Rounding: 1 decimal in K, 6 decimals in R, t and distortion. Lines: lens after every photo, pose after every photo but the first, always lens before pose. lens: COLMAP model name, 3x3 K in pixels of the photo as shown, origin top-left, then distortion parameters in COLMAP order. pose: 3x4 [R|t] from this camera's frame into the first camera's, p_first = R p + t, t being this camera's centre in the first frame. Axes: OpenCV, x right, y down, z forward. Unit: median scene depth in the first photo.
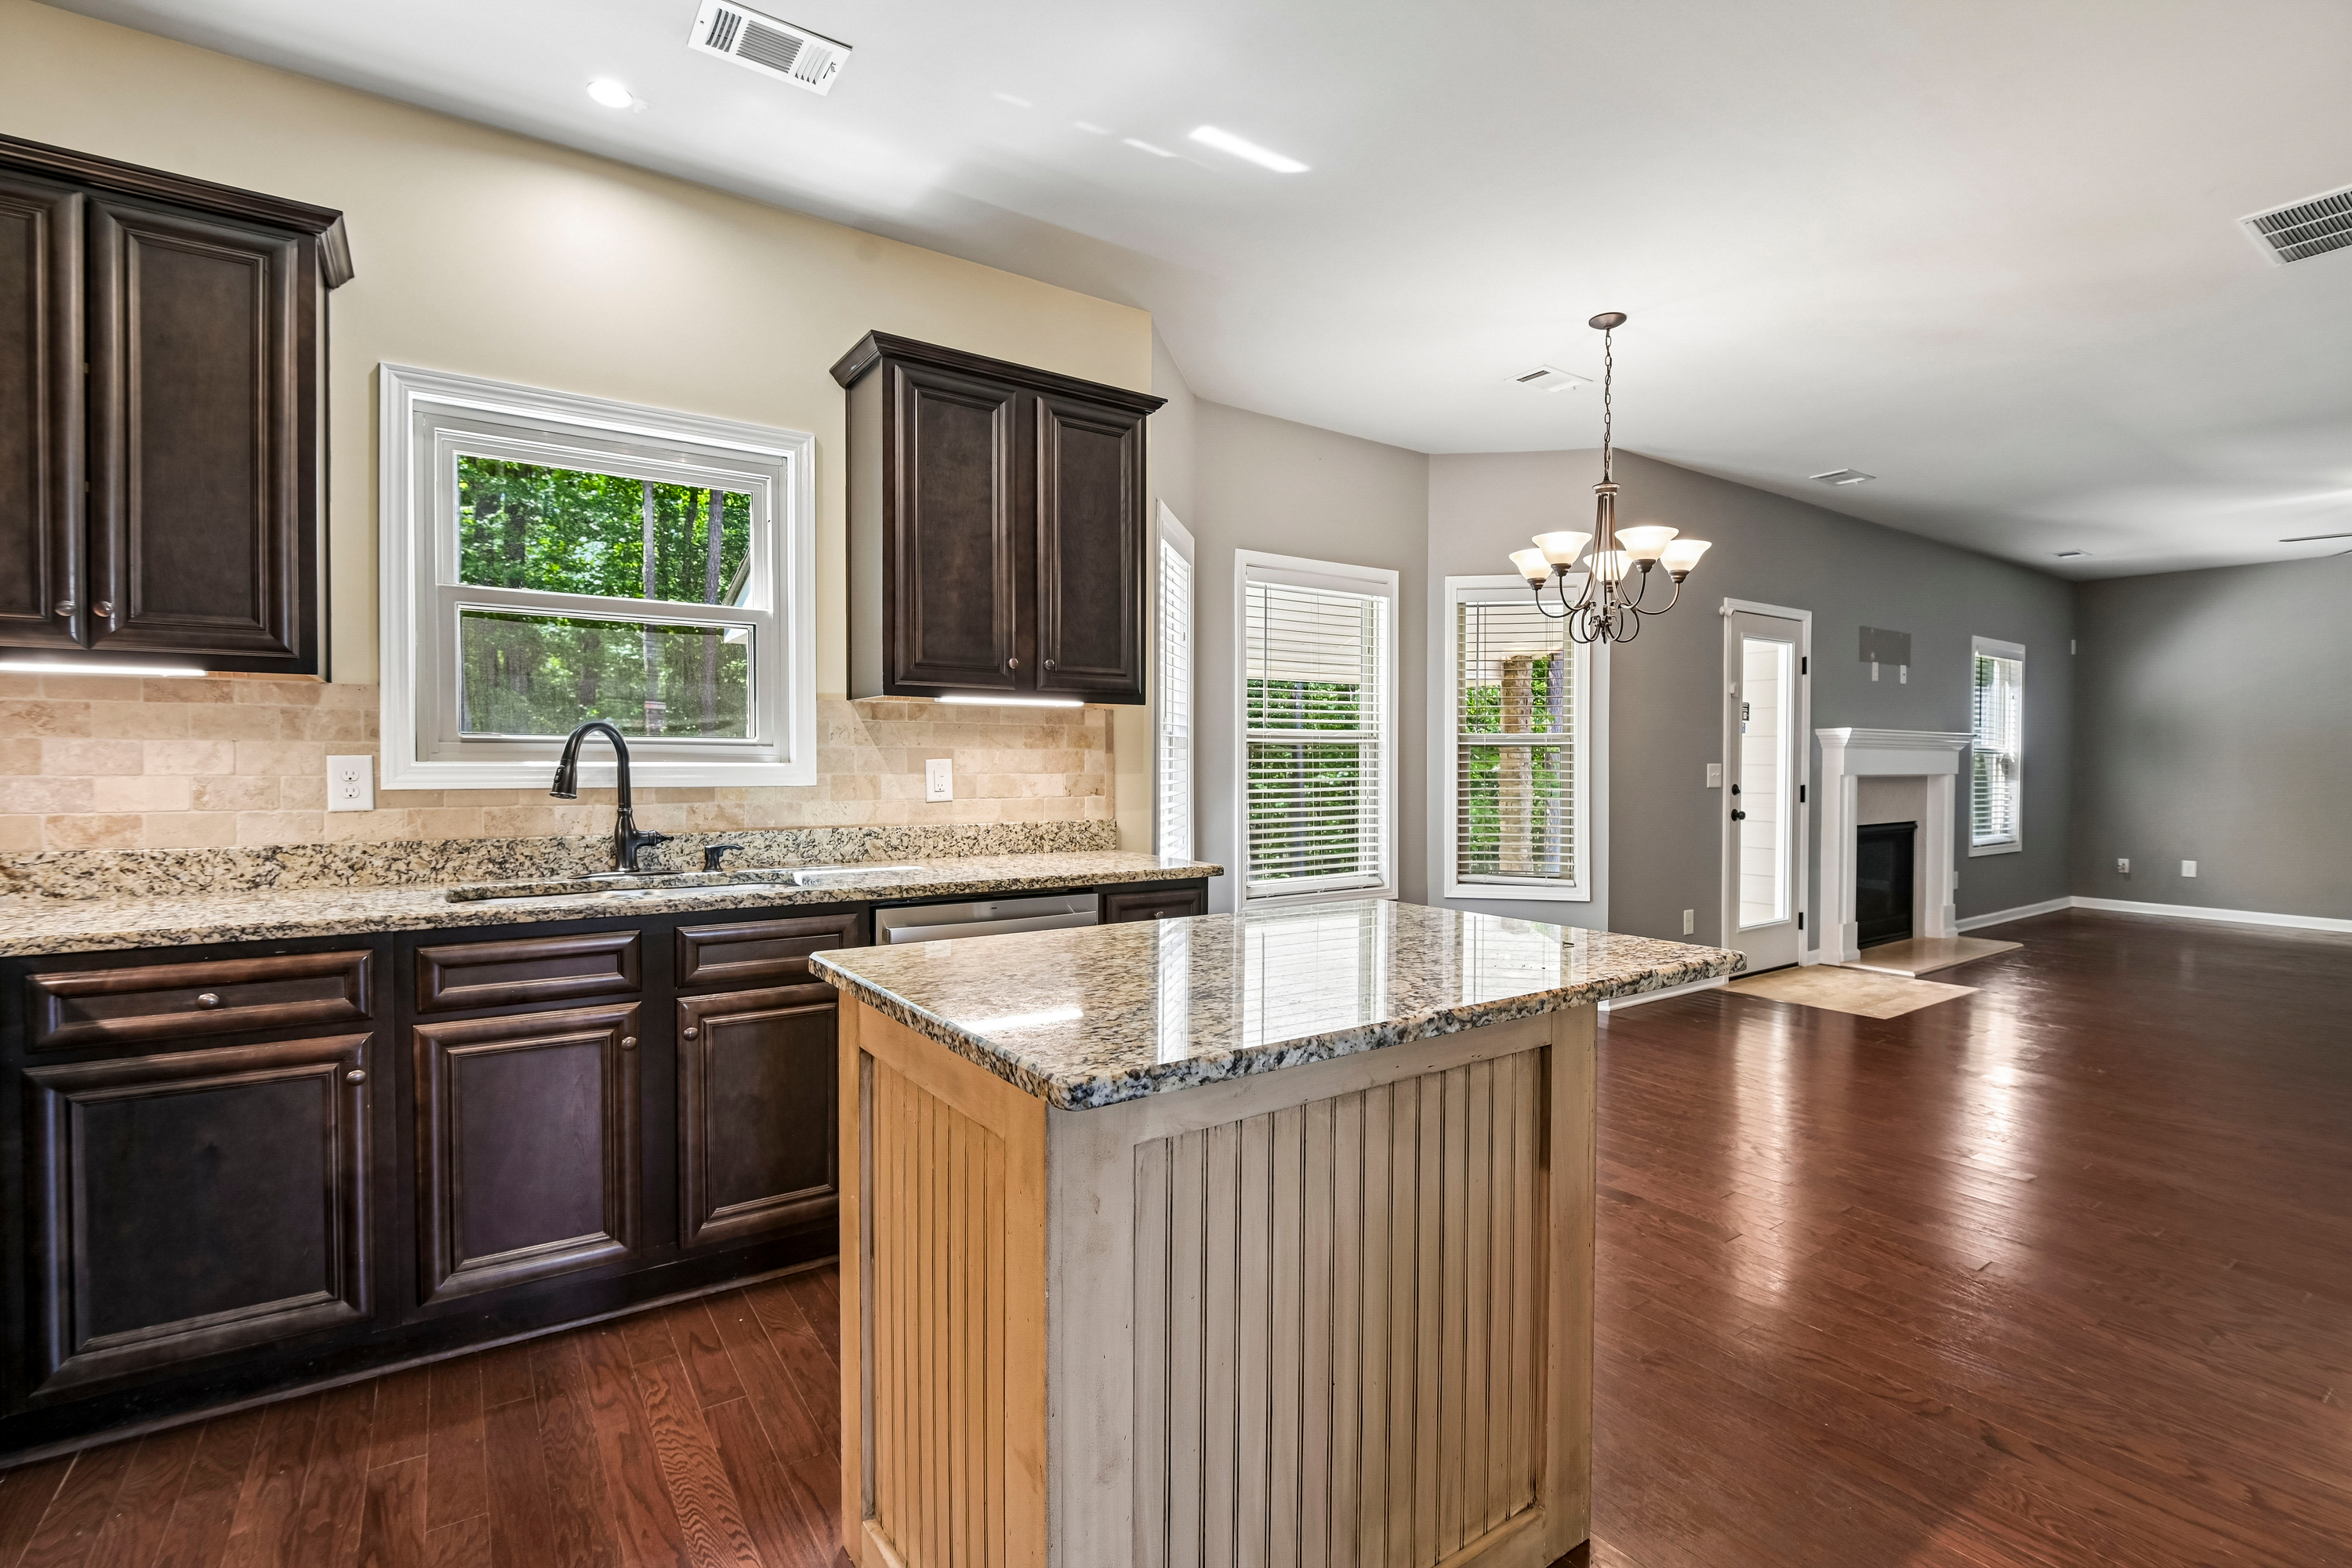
lens RADIAL K [[1066.8, 0, 1179.6], [0, 1066.8, 771.4], [0, 0, 1]] dist [-0.010277, -0.002858]
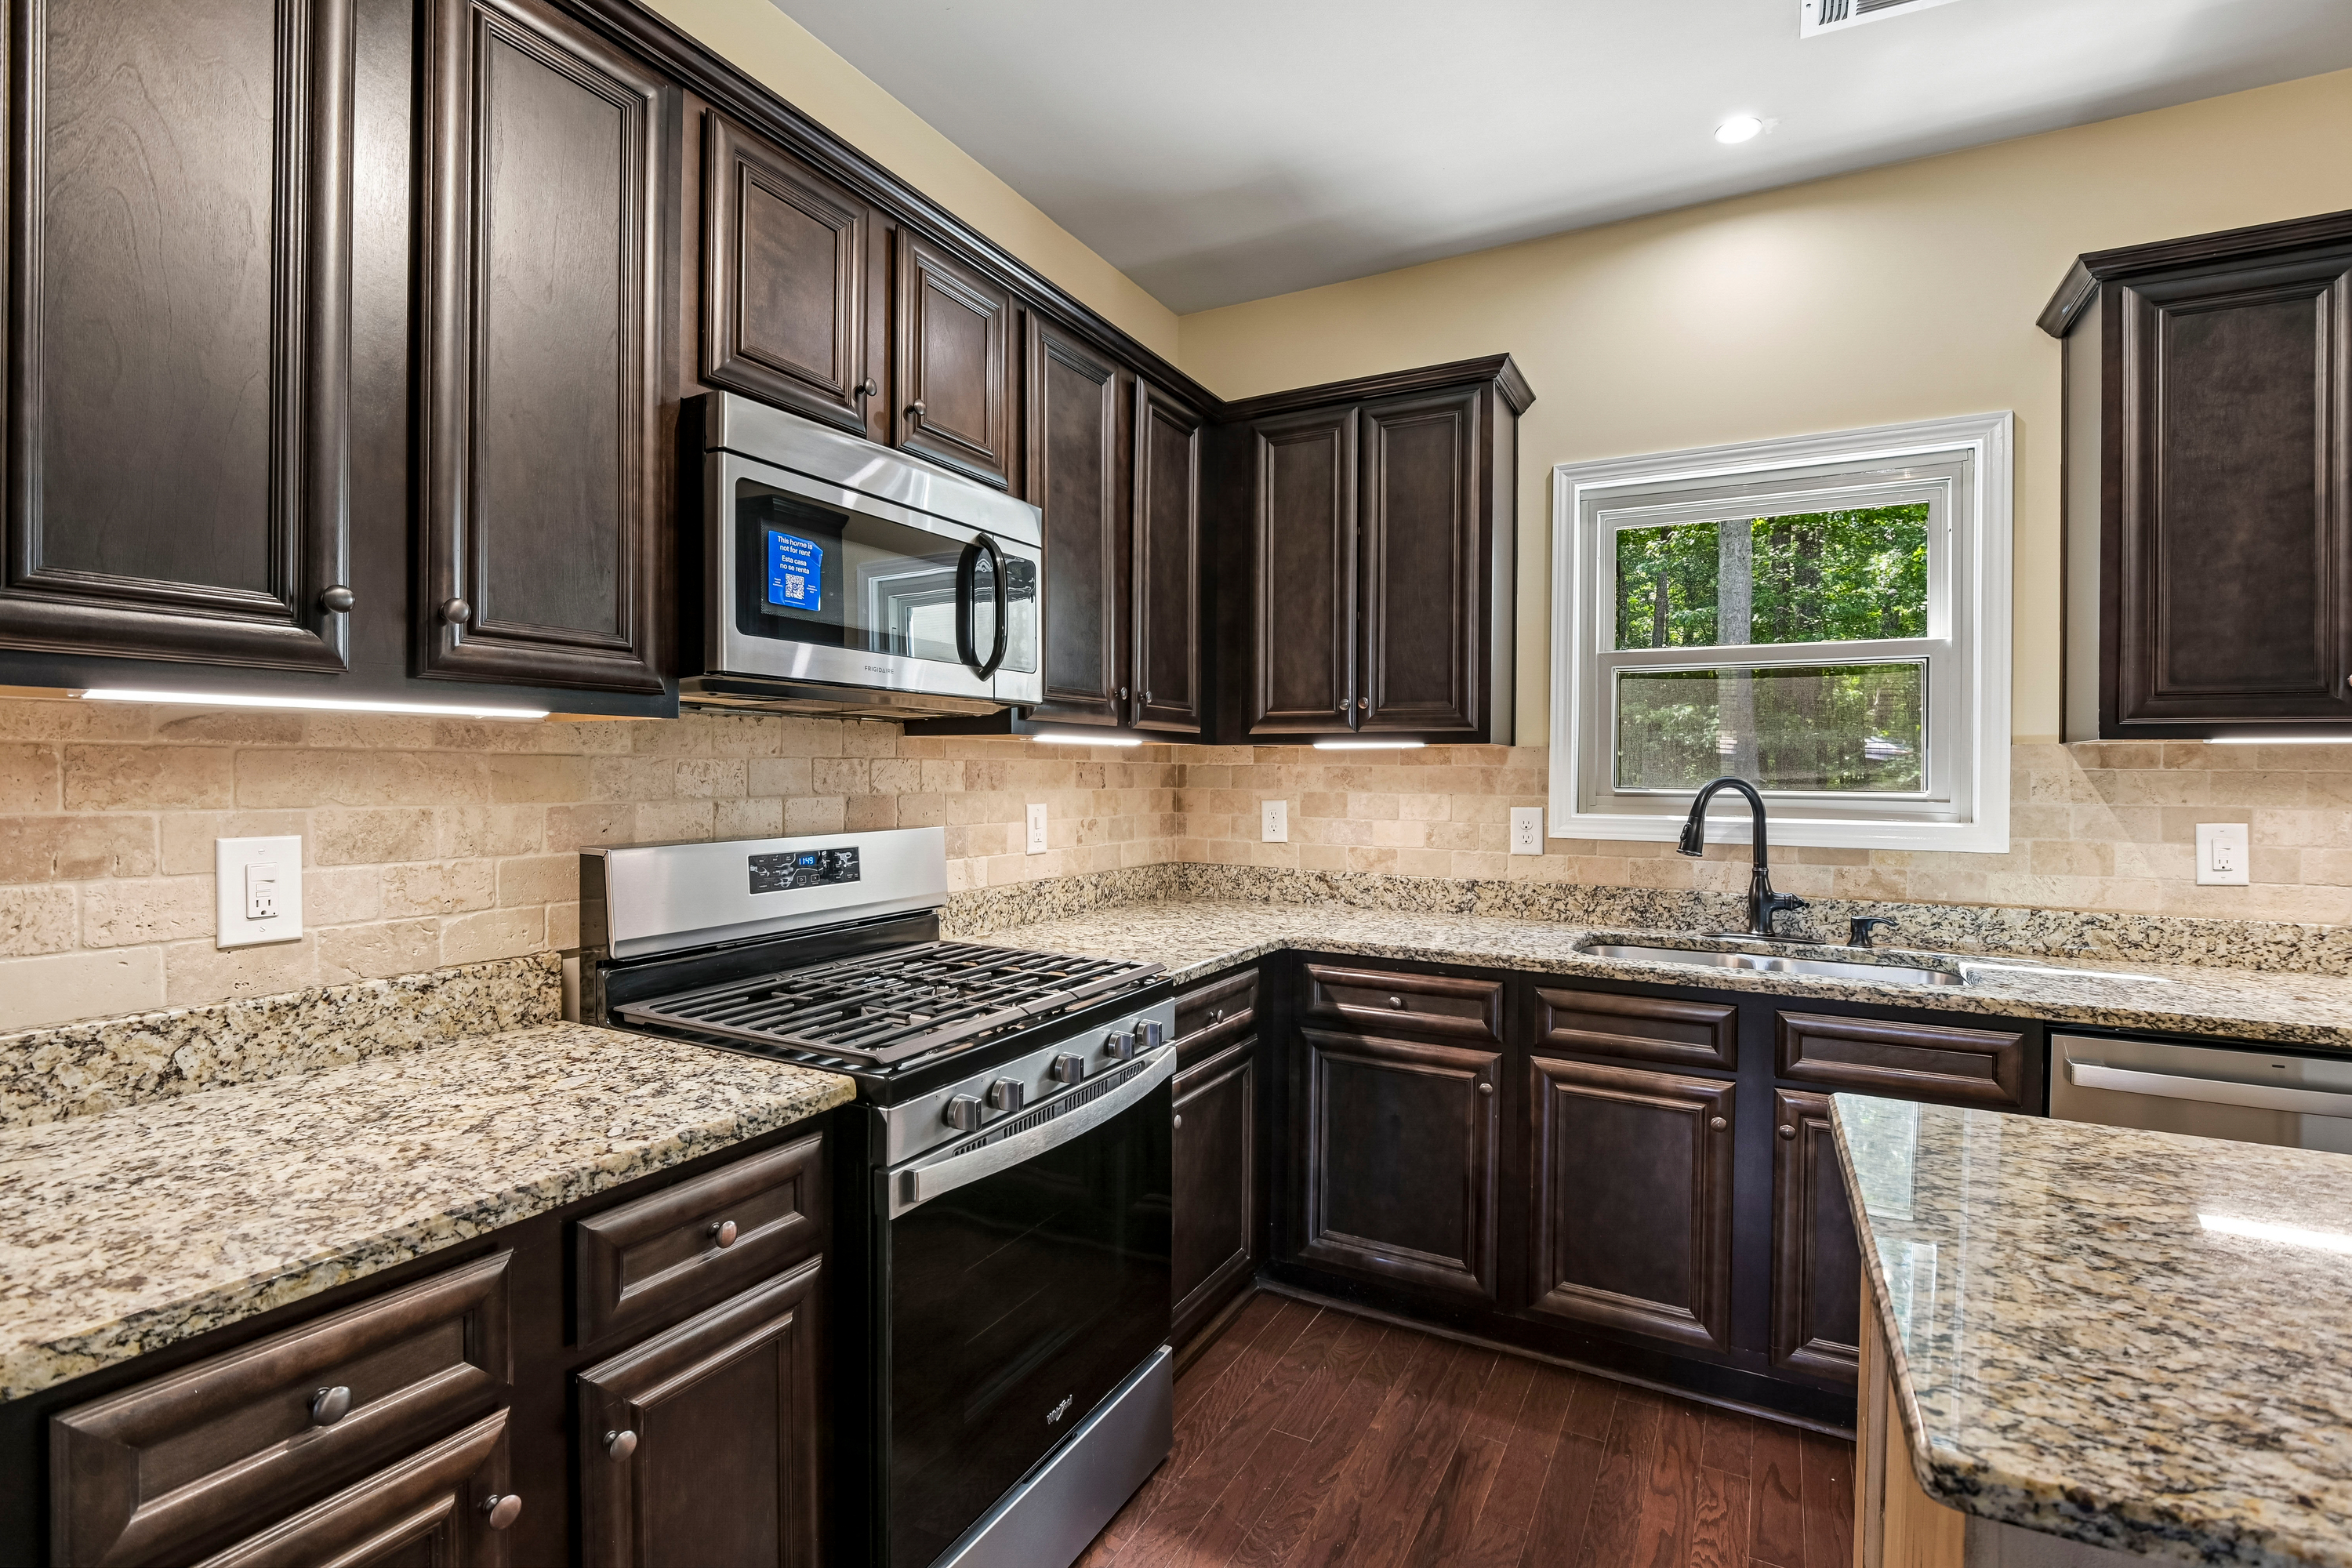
lens RADIAL K [[1066.8, 0, 1183.0], [0, 1066.8, 778.1], [0, 0, 1]] dist [-0.010277, -0.002858]
pose [[0.461443, 0.003554, -0.887163, 0.087177], [-0.014930, 0.999881, -0.003760, -0.036010], [0.887044, 0.014981, 0.461442, 0.109808]]
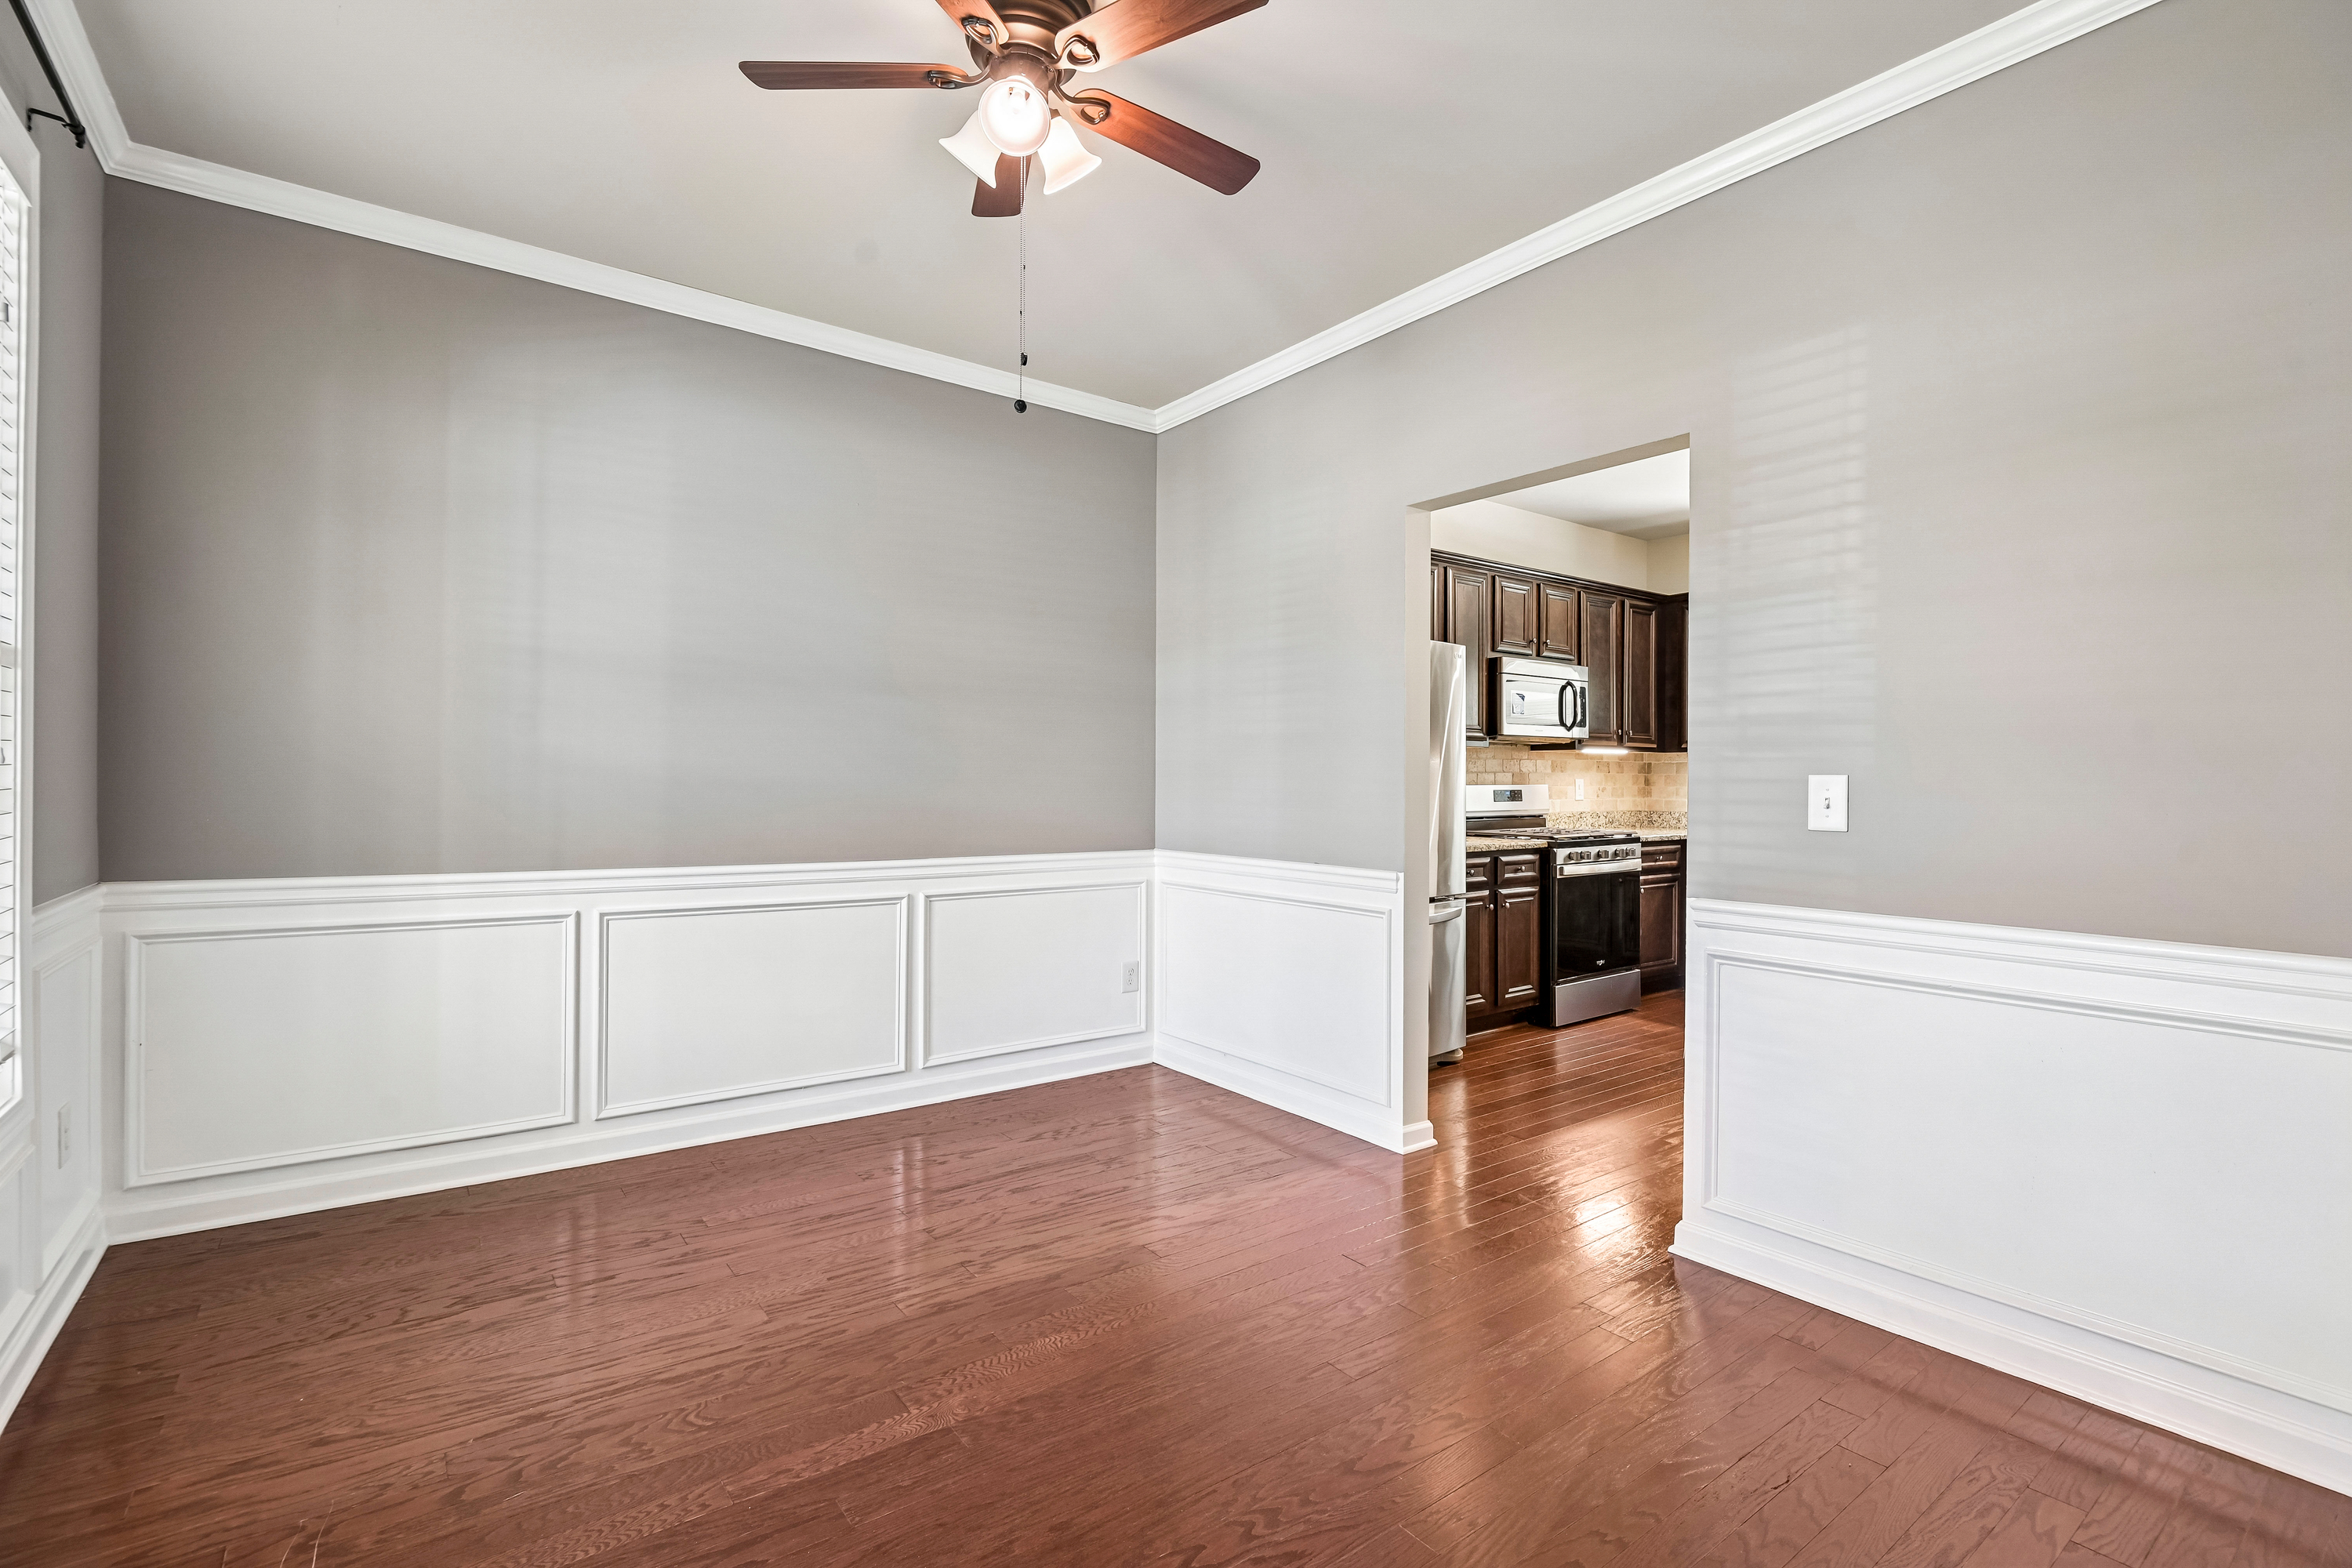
lens RADIAL K [[1066.8, 0, 1161.8], [0, 1066.8, 781.2], [0, 0, 1]] dist [-0.010277, -0.002858]
pose [[0.029947, -0.004173, -0.999543, 1.558000], [-0.015953, 0.999862, -0.004653, 0.021065], [0.999424, 0.016085, 0.029876, -0.589248]]
